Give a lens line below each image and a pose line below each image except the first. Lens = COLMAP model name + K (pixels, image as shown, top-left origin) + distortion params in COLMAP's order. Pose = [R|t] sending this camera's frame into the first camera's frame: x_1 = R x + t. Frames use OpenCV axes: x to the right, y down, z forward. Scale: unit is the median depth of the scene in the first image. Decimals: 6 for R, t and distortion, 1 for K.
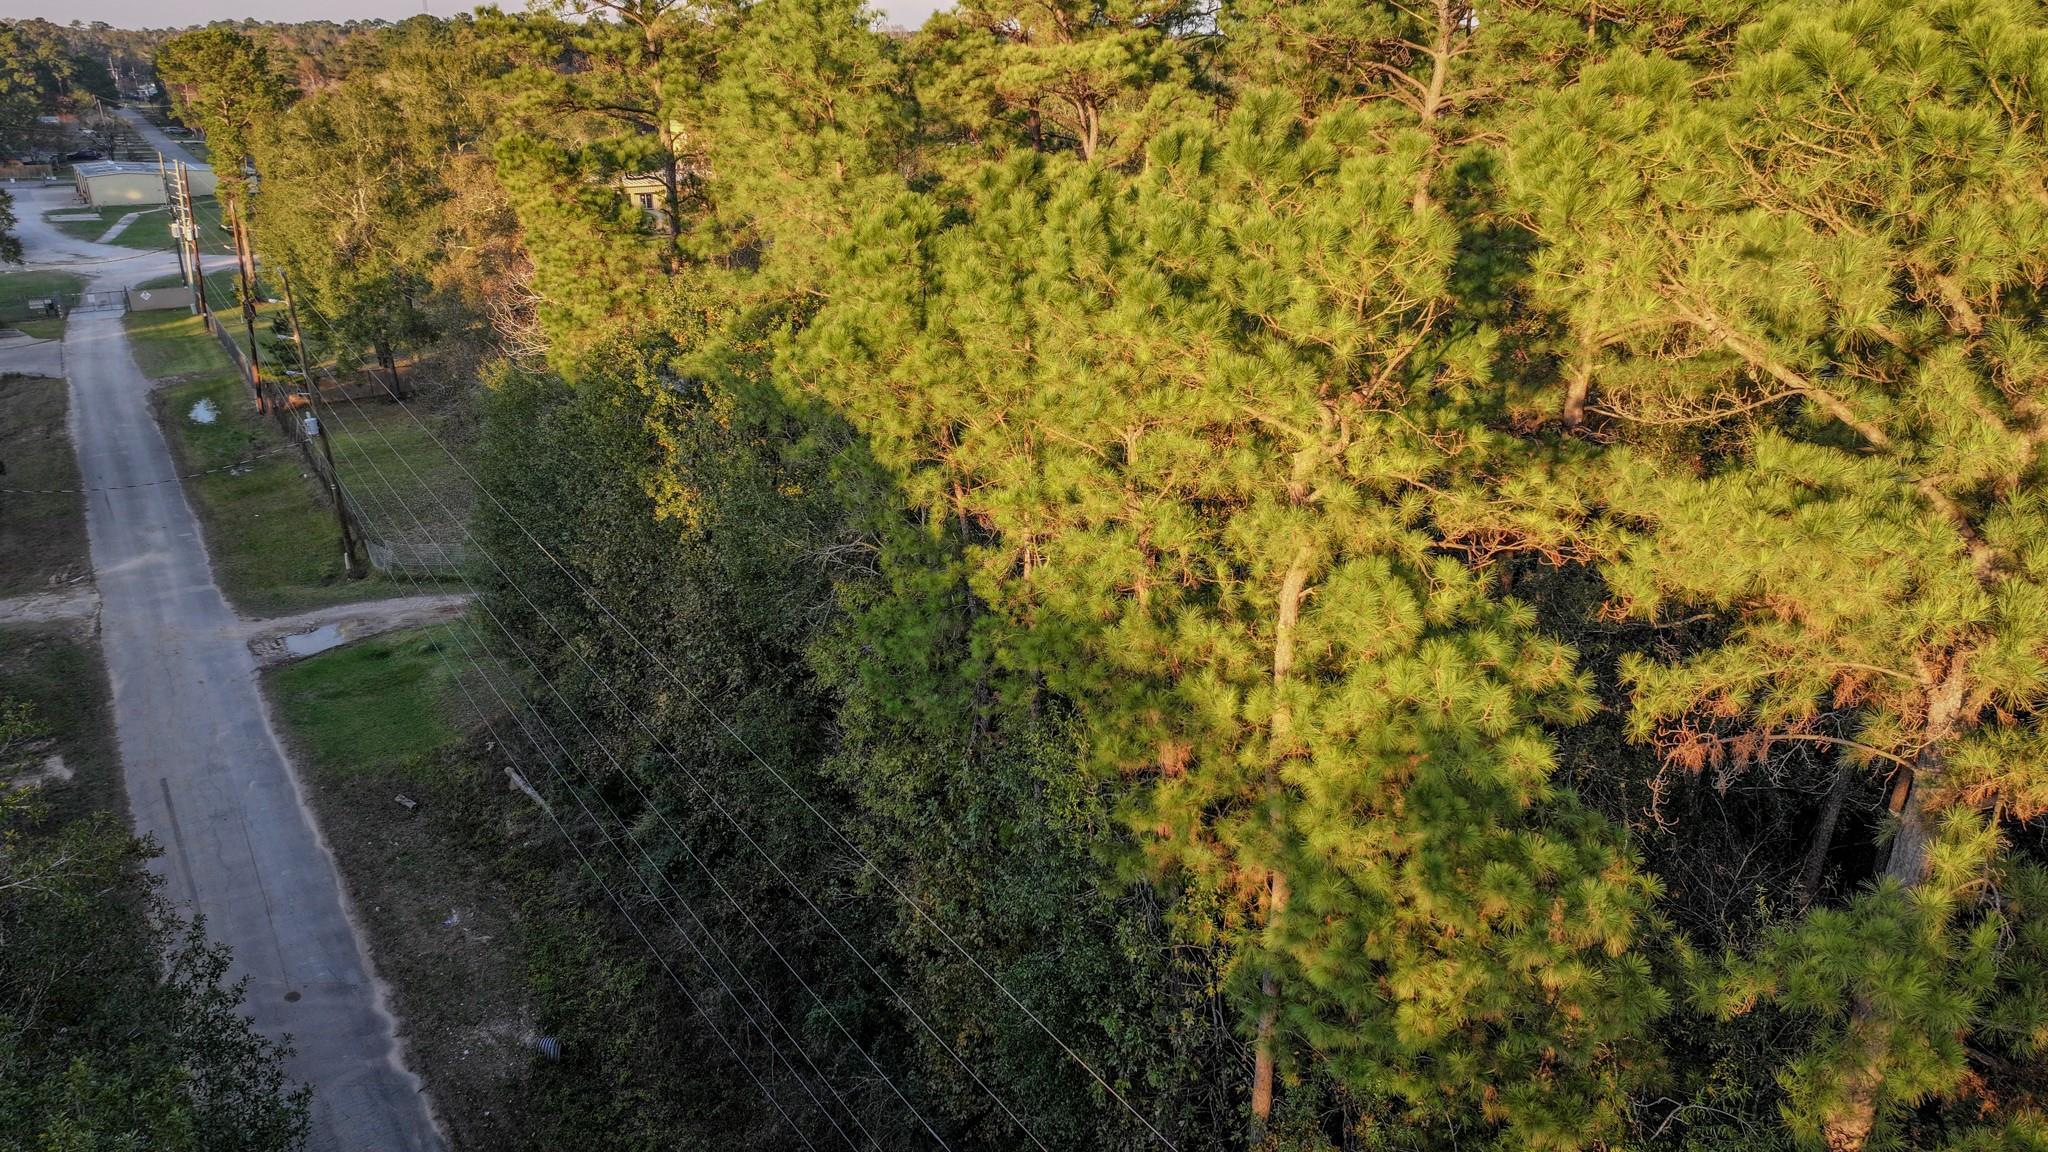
lens RADIAL K [[1439.5, 0, 1016.8], [0, 1439.5, 578.9], [0, 0, 1]] dist [0.008851, 0.004762]
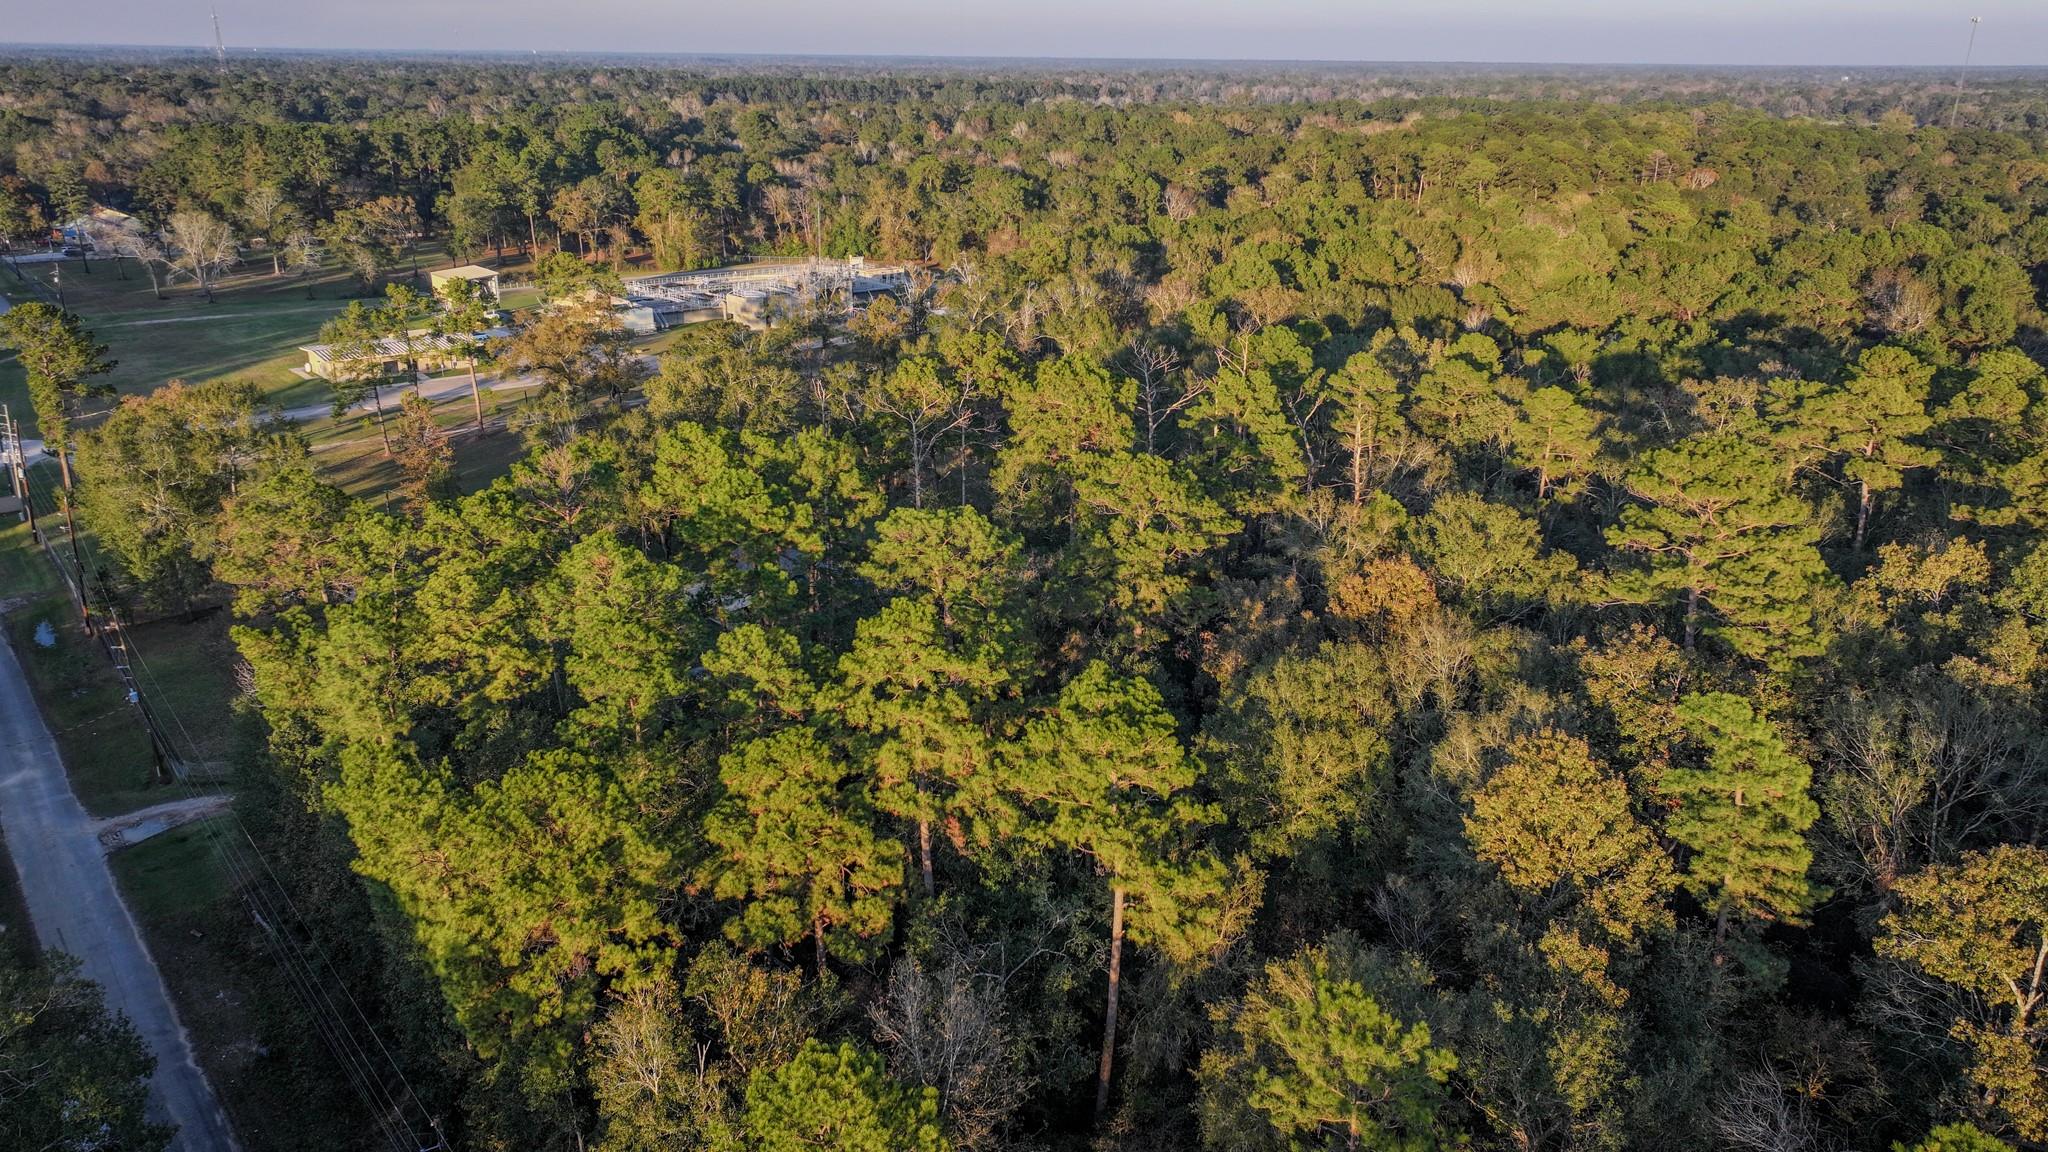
lens RADIAL K [[1439.5, 0, 1031.9], [0, 1439.5, 566.2], [0, 0, 1]] dist [0.008851, 0.004762]
pose [[0.993011, -0.031670, 0.113696, 0.476924], [0.033305, 0.999367, -0.012504, -0.272963], [-0.113228, 0.016203, 0.993437, -1.042756]]
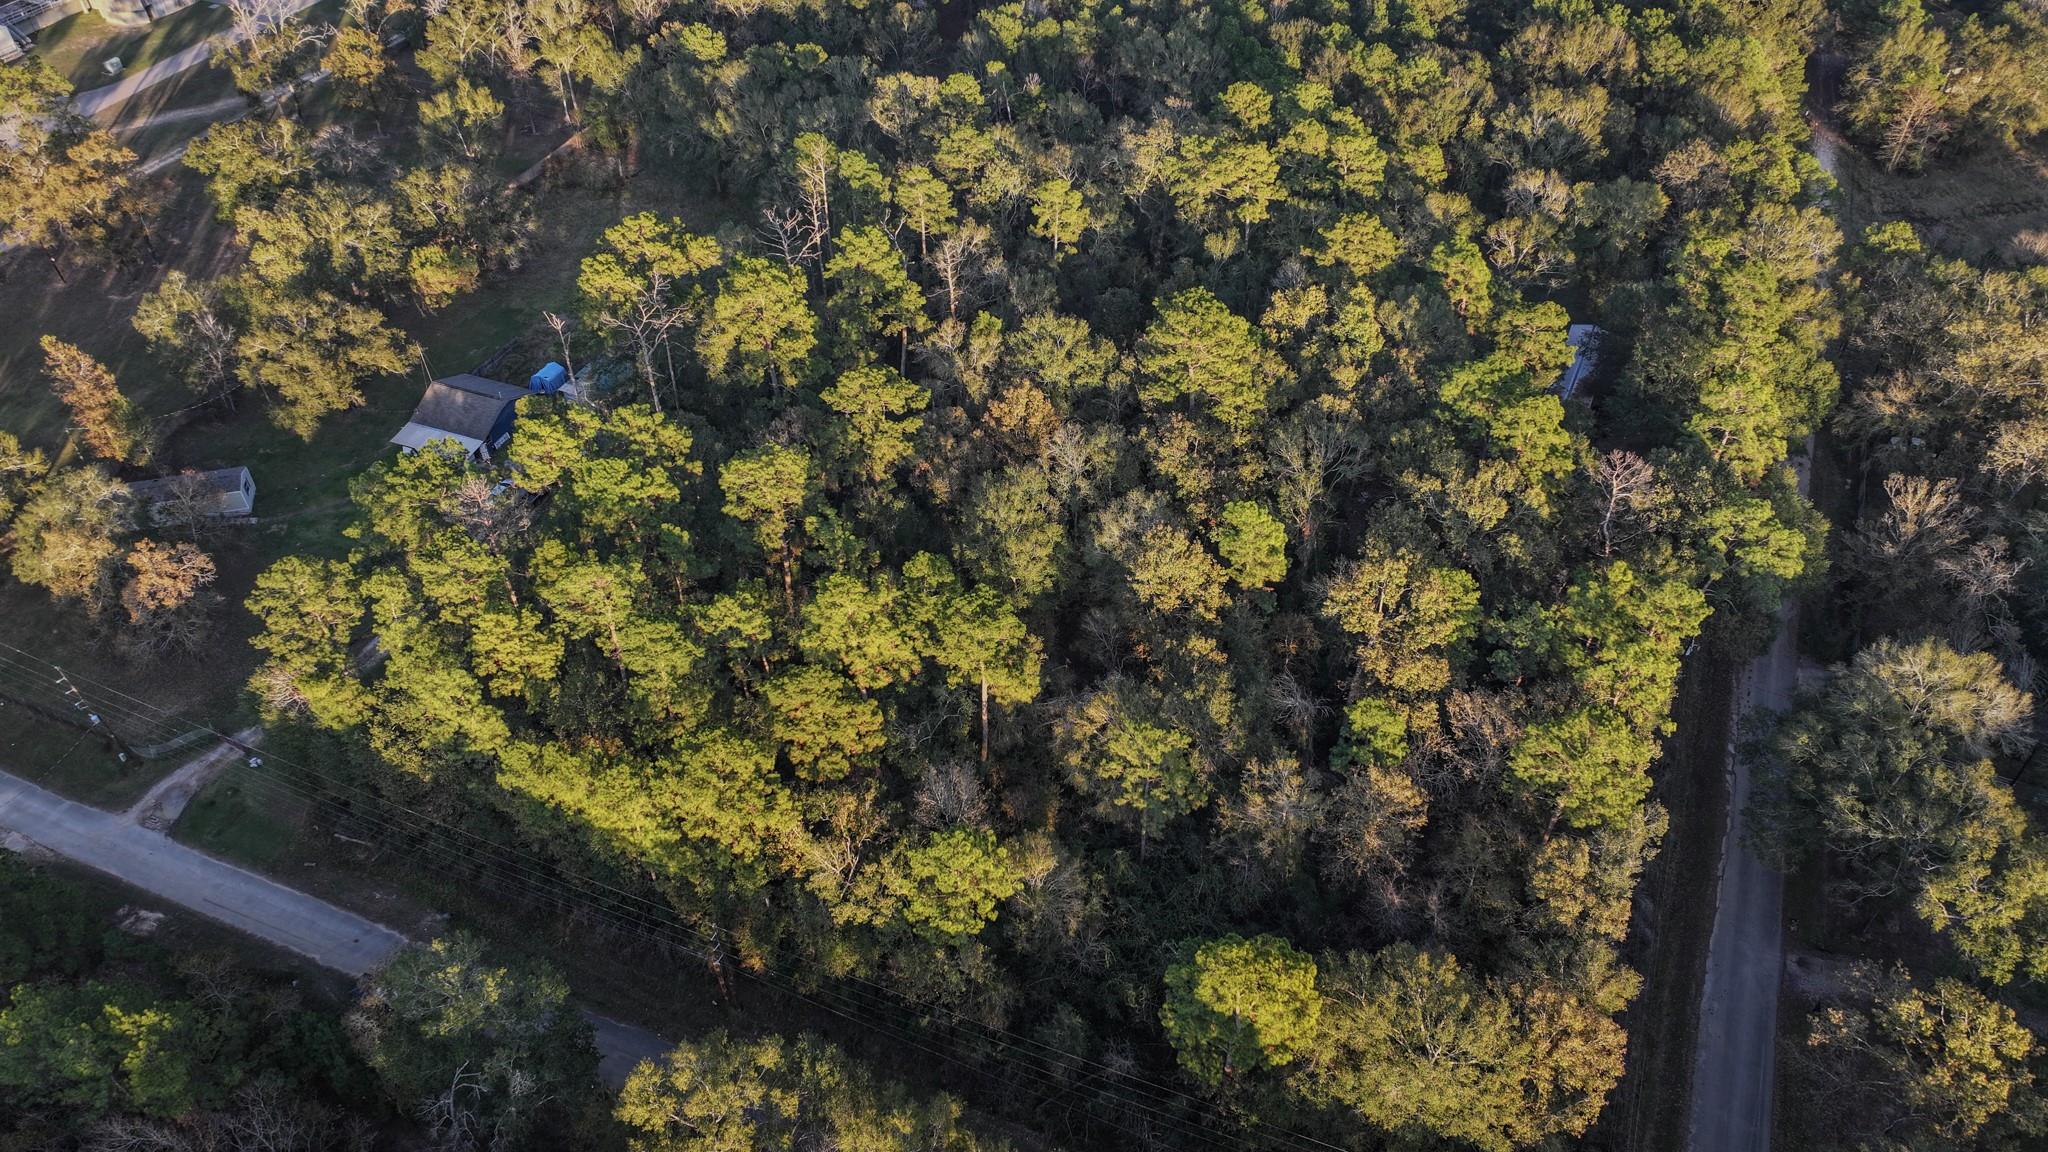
lens RADIAL K [[1439.5, 0, 1019.1], [0, 1439.5, 572.5], [0, 0, 1]] dist [0.008851, 0.004762]
pose [[0.829247, -0.381355, 0.408555, -0.219191], [0.198033, 0.884090, 0.423283, -1.226279], [-0.522621, -0.270099, 0.808650, -1.758878]]
